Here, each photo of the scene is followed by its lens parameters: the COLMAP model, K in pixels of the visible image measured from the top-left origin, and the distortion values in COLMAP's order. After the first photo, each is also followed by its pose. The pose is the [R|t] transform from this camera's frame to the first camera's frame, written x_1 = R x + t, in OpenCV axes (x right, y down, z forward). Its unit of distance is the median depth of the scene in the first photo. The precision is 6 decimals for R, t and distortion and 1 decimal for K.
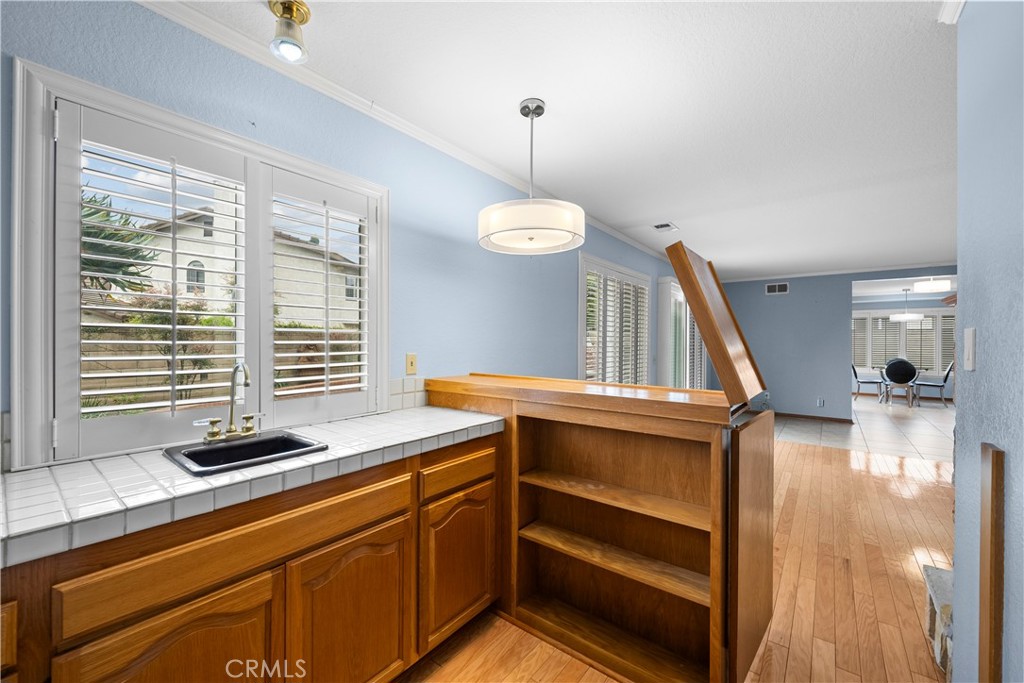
lens RADIAL K [[406.4, 0, 512.3], [0, 406.4, 341.4], [0, 0, 1]] dist [0.001228, 0.000121]
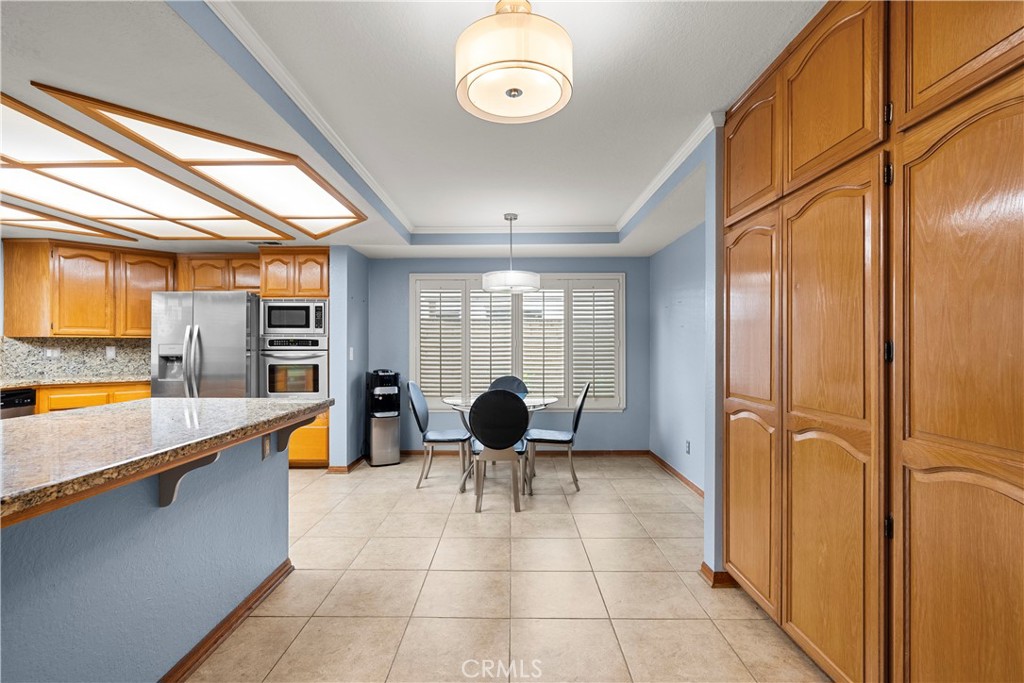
lens RADIAL K [[483.5, 0, 511.8], [0, 483.5, 345.4], [0, 0, 1]] dist [0.003317, 0.000592]
pose [[0.790008, -0.006662, 0.613060, 0.691717], [0.006247, 0.999977, 0.002816, 0.005385], [-0.613065, 0.001605, 0.790031, 0.638304]]
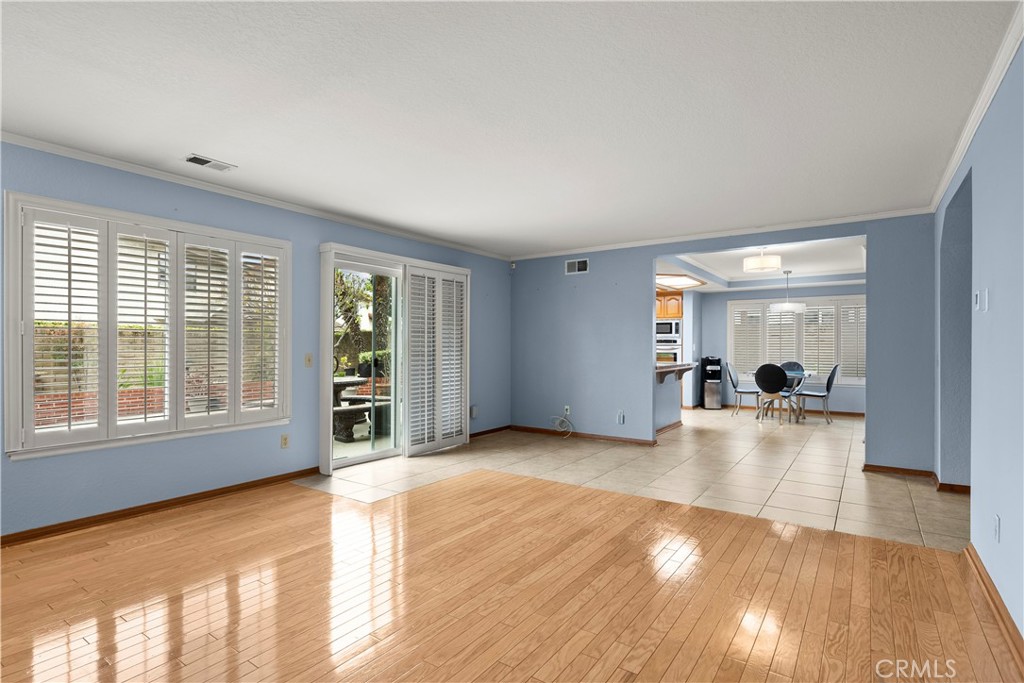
lens RADIAL K [[511.3, 0, 507.4], [0, 511.3, 342.4], [0, 0, 1]] dist [-0.005690, -0.000107]
pose [[0.998651, -0.002248, 0.051872, 0.403129], [0.002651, 0.999967, -0.007702, 0.012955], [-0.051853, 0.007829, 0.998624, 0.063686]]
